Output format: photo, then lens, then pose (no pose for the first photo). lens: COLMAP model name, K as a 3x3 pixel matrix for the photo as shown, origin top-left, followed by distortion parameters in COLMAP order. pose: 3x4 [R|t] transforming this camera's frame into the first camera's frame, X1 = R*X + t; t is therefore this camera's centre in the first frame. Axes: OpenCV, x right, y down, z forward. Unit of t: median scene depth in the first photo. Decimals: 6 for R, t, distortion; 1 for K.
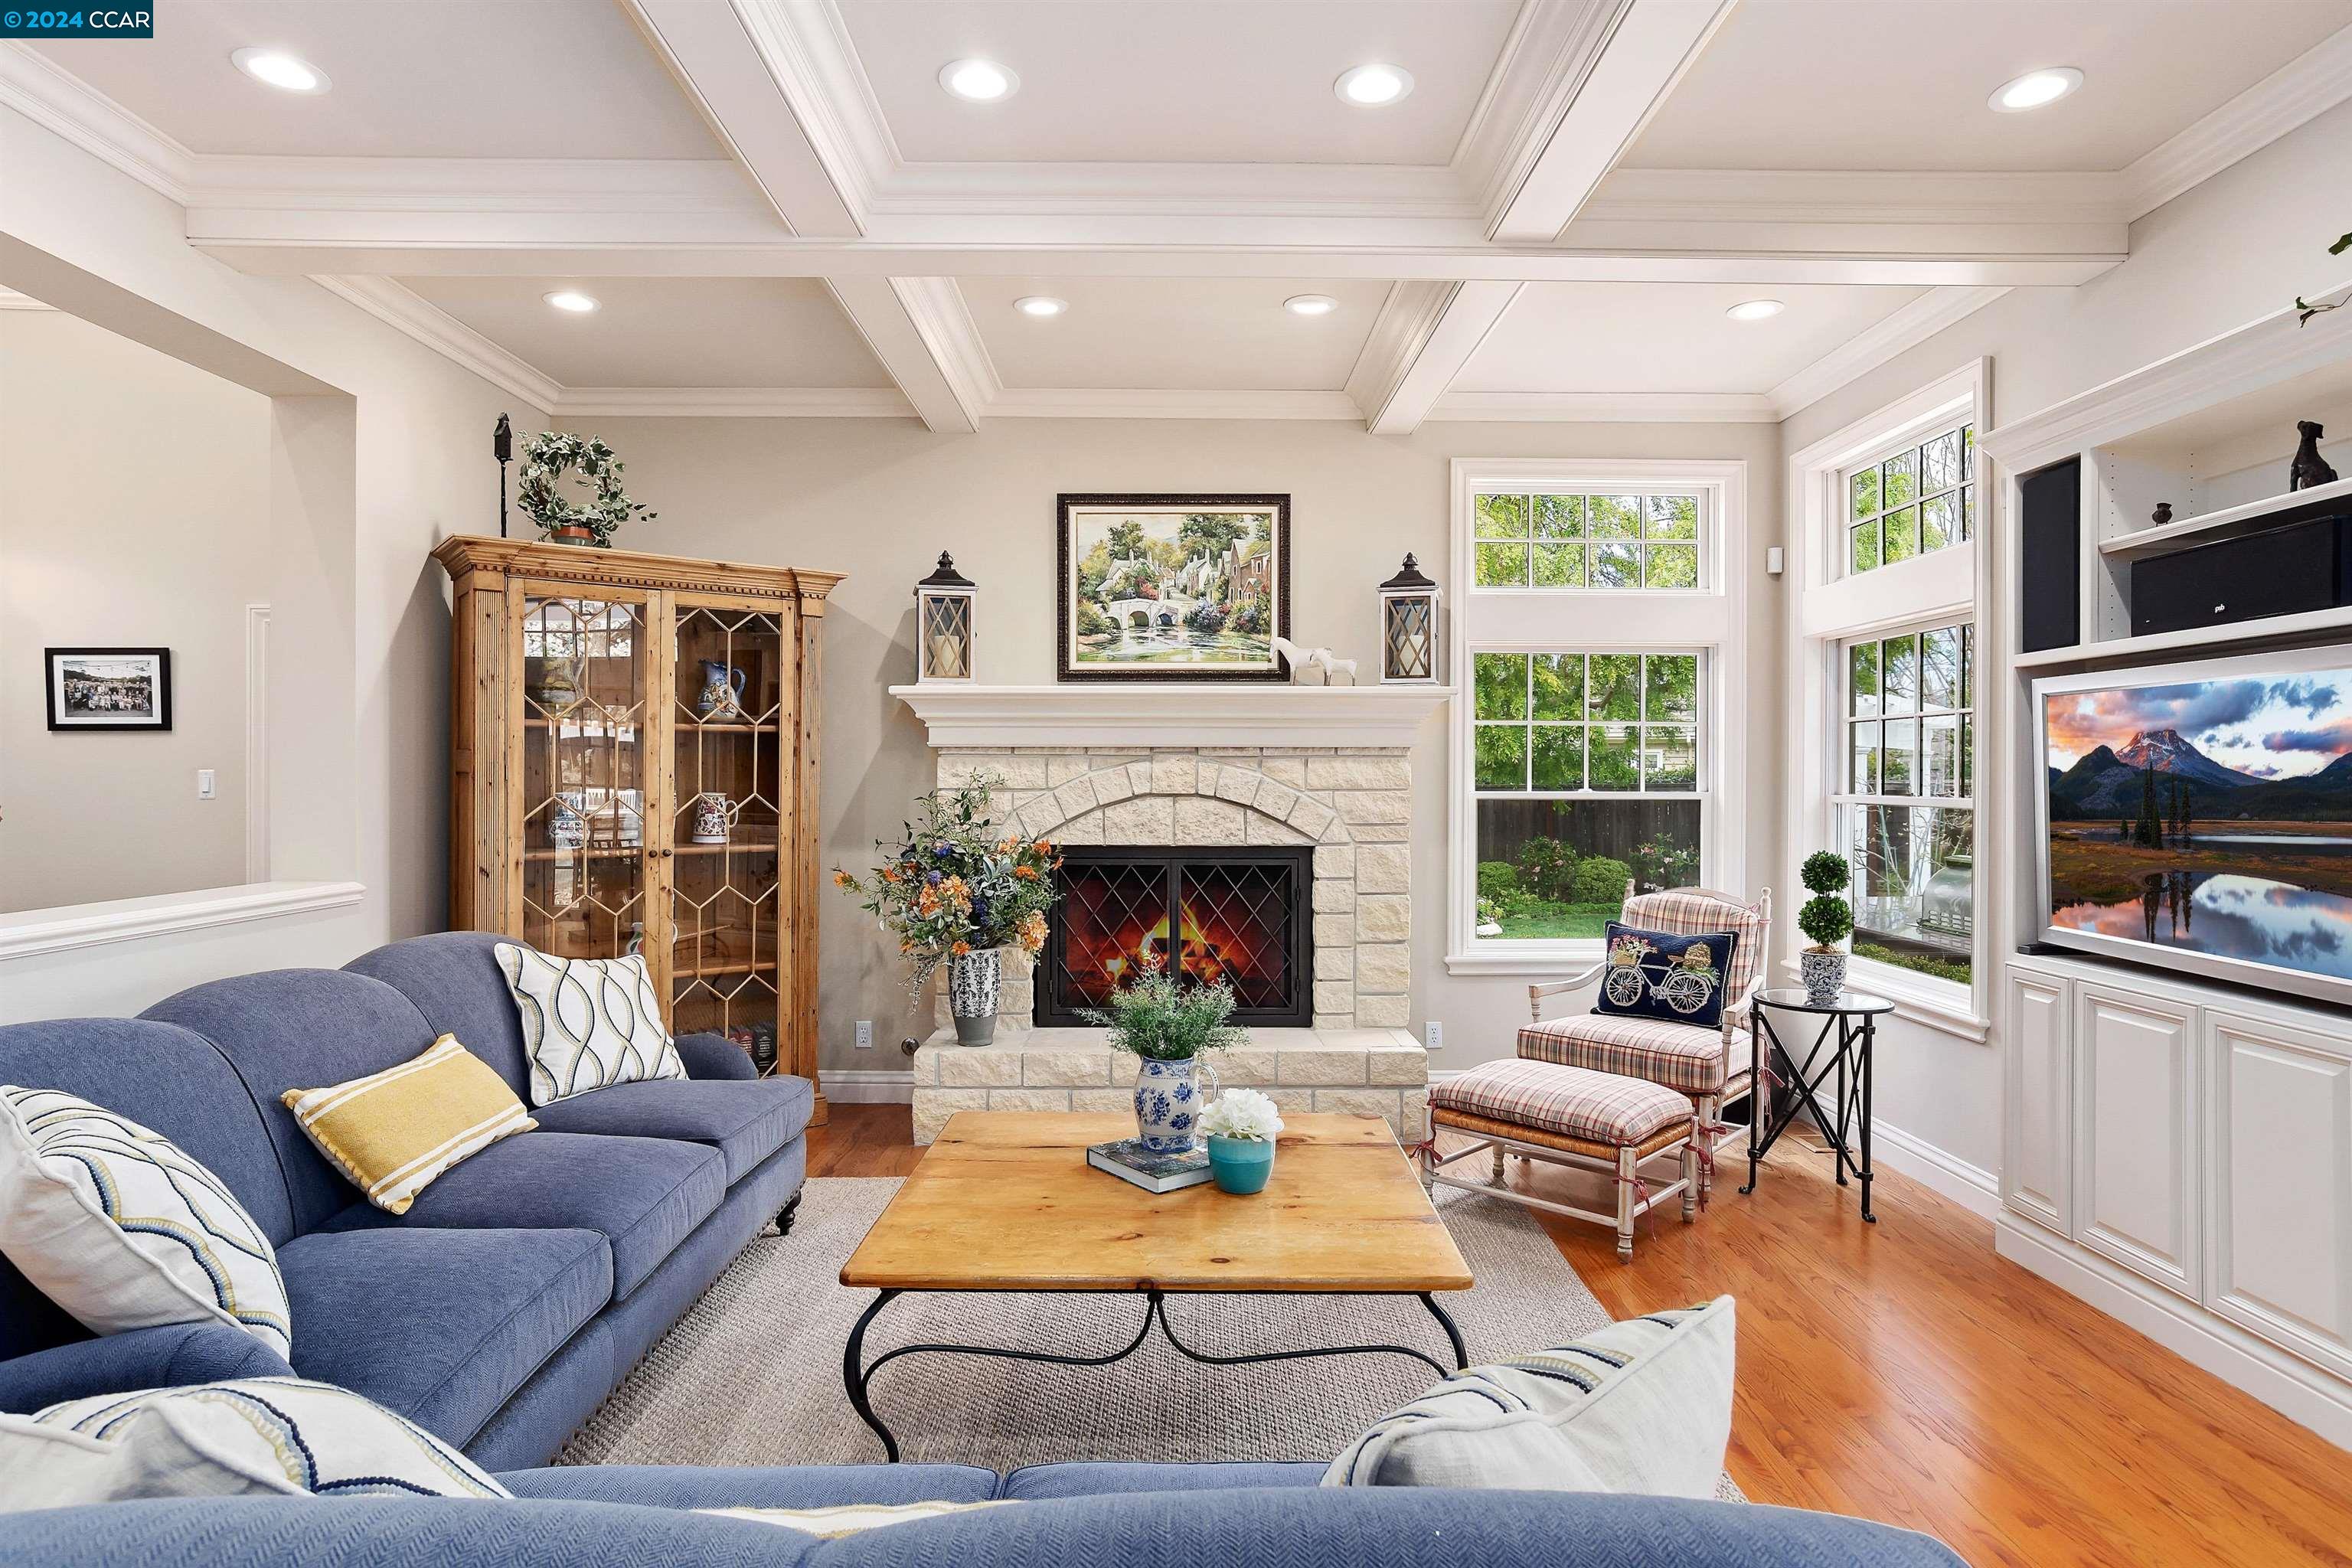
lens RADIAL K [[1287.4, 0, 1189.7], [0, 1287.4, 776.7], [0, 0, 1]] dist [-0.037460, 0.028421]
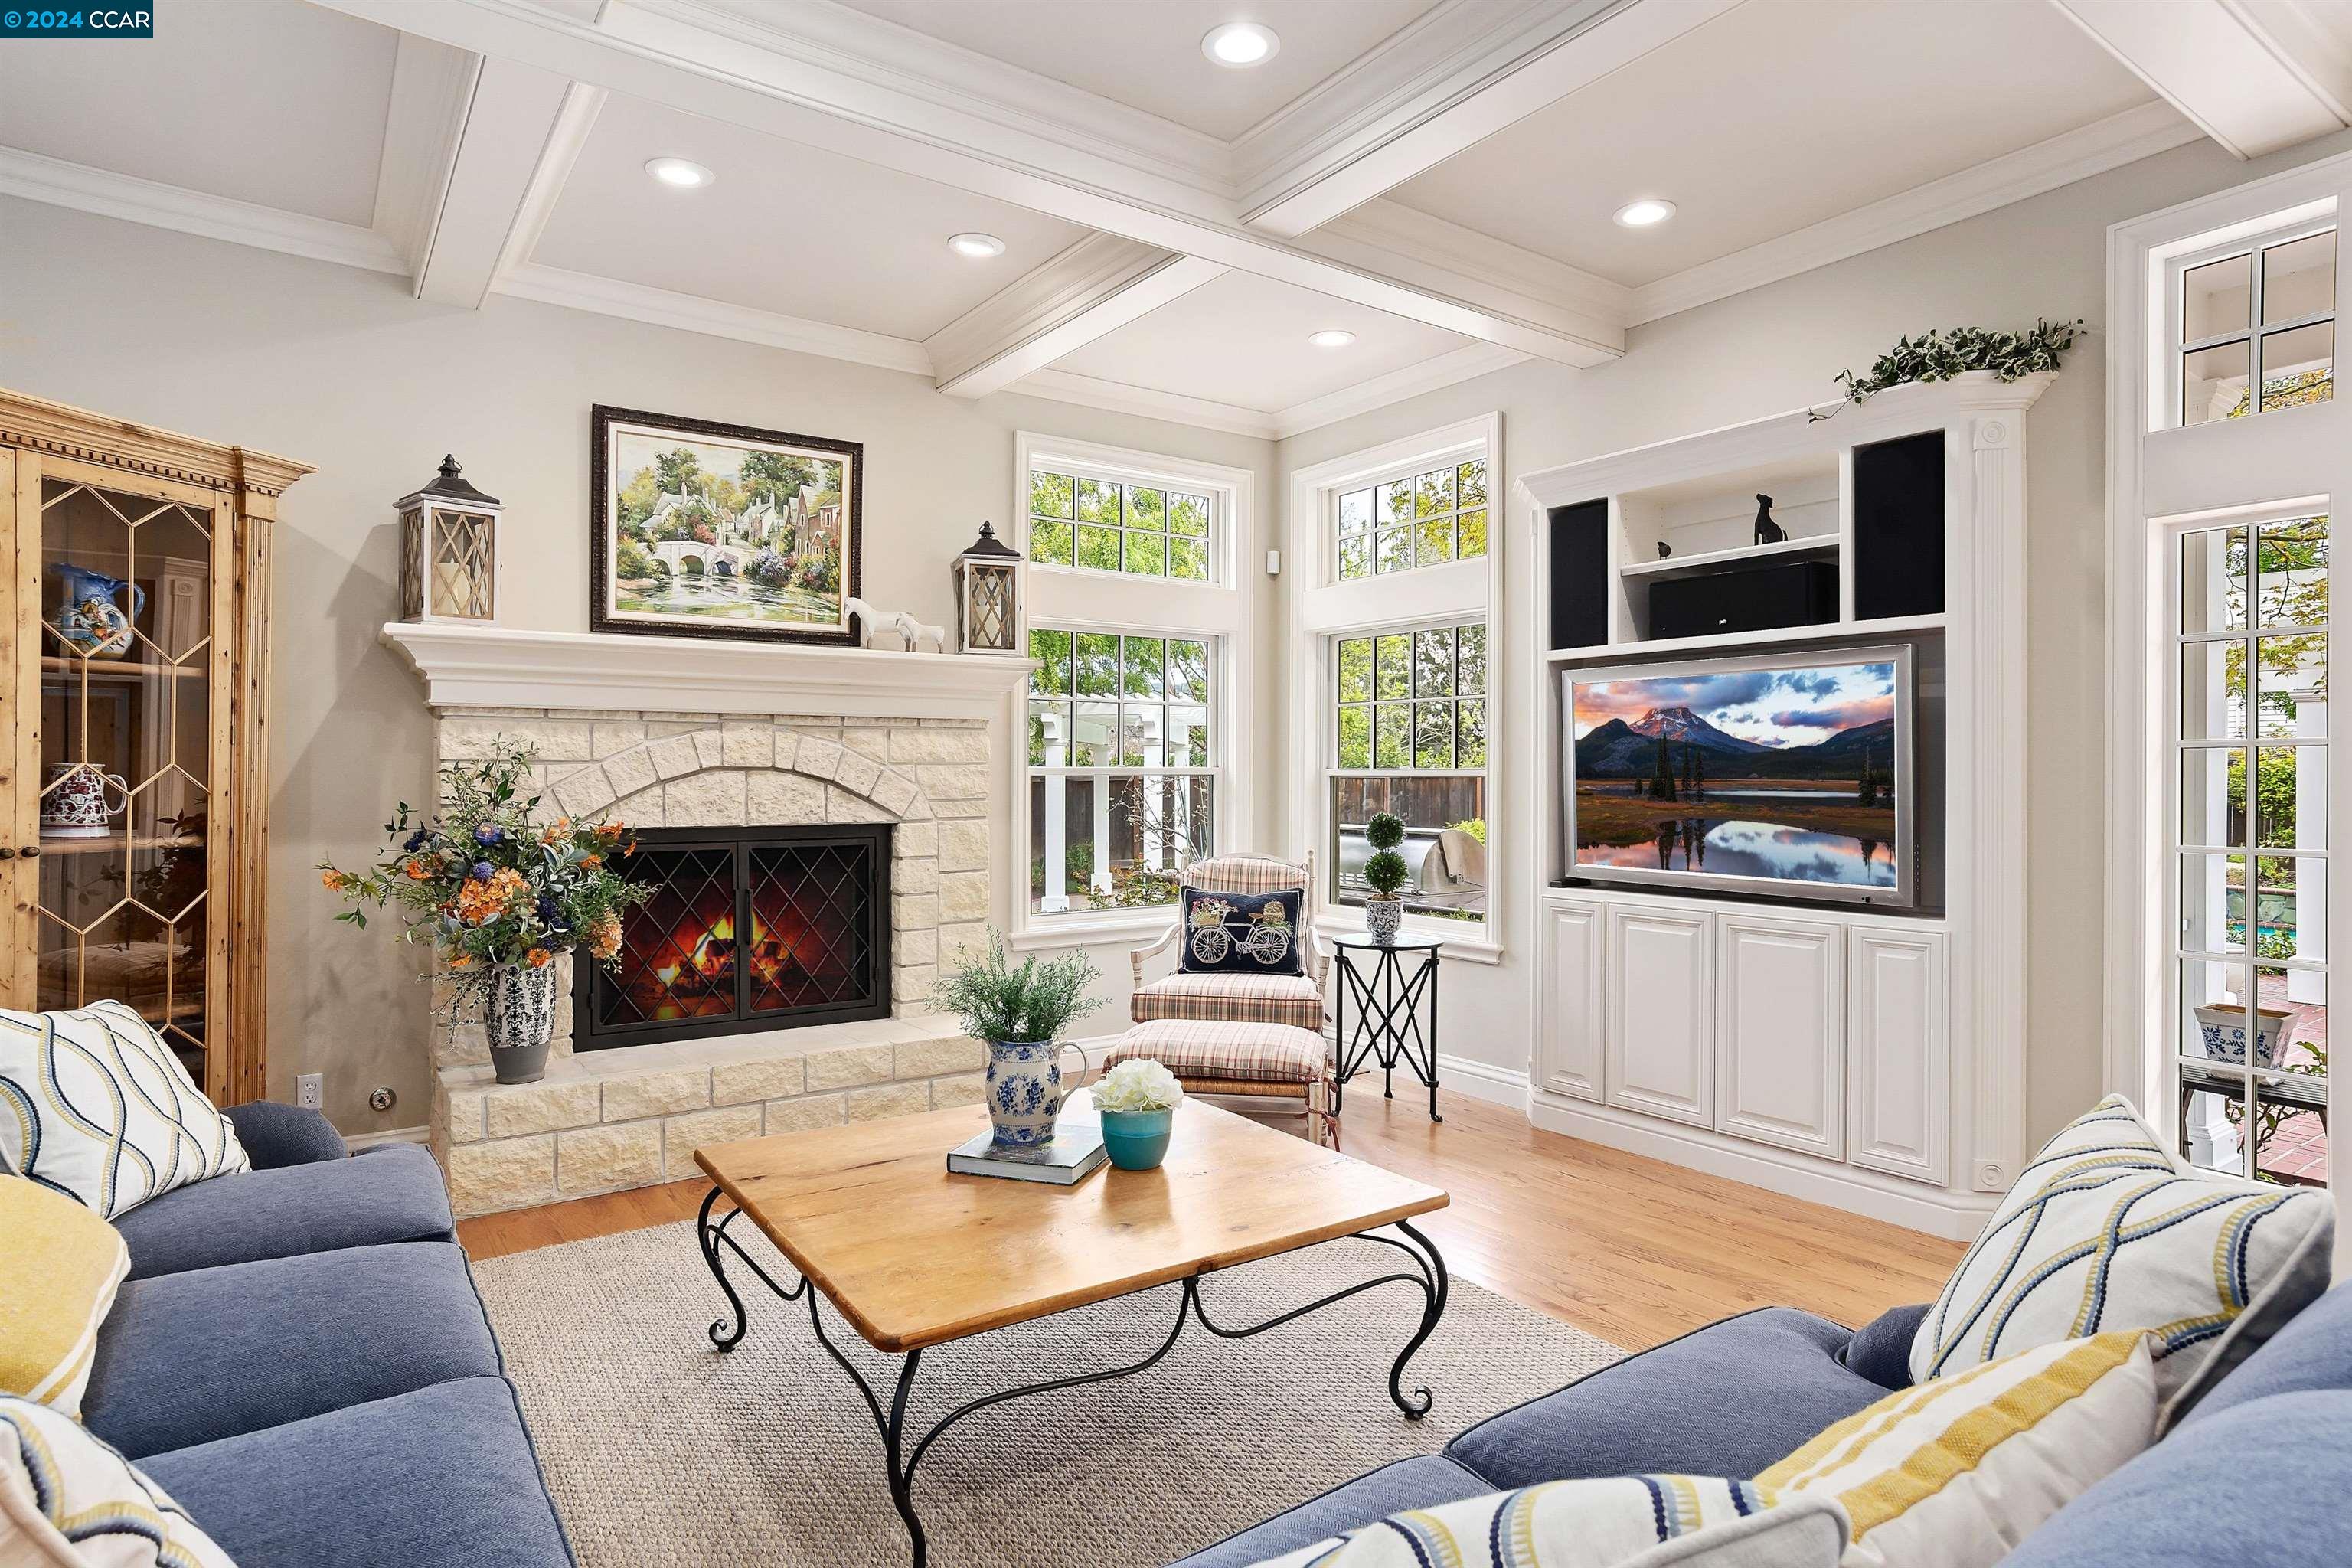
lens RADIAL K [[1287.4, 0, 1186.7], [0, 1287.4, 776.3], [0, 0, 1]] dist [-0.037460, 0.028421]
pose [[0.822436, -0.002082, 0.568853, -0.284437], [0.000688, 0.999996, 0.002665, 0.018874], [-0.568857, -0.001800, 0.822435, 0.120776]]
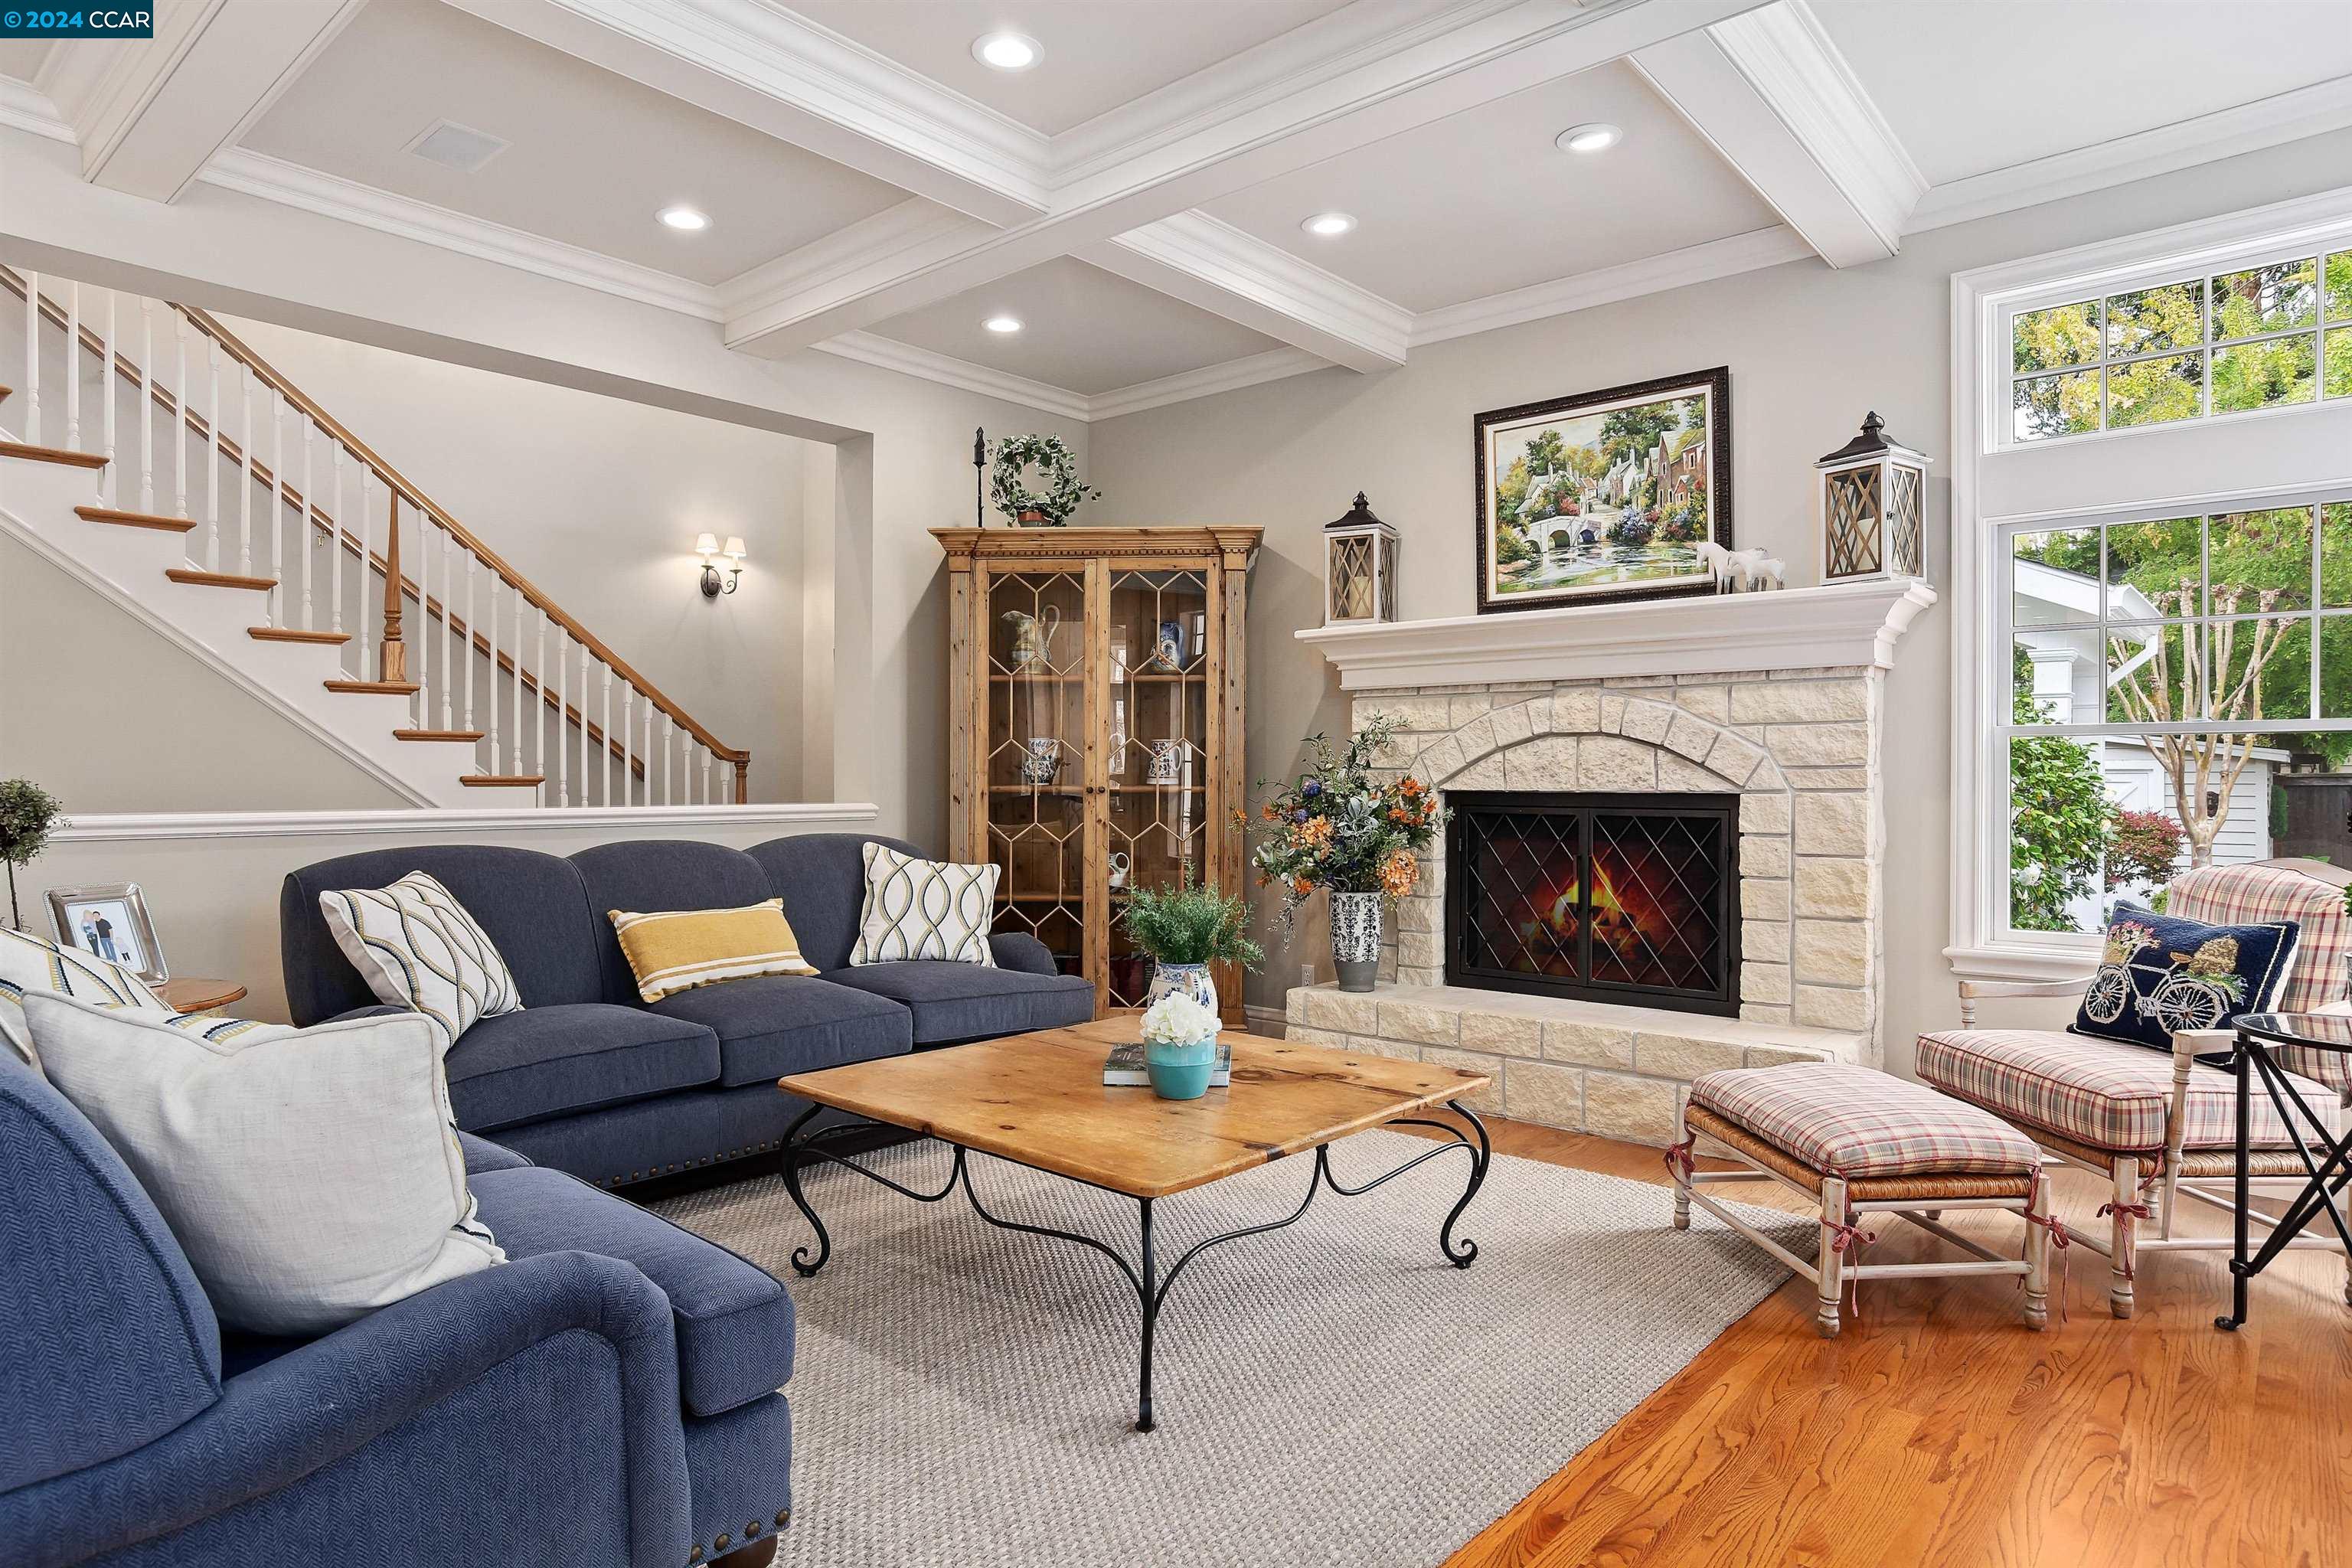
lens RADIAL K [[1360.1, 0, 1186.6], [0, 1360.1, 773.2], [0, 0, 1]] dist [-0.035951, 0.011530]
pose [[0.747115, -0.002448, -0.664690, 0.436296], [-0.002595, 0.999975, -0.006600, 0.051541], [0.664689, 0.006656, 0.747090, 0.145393]]
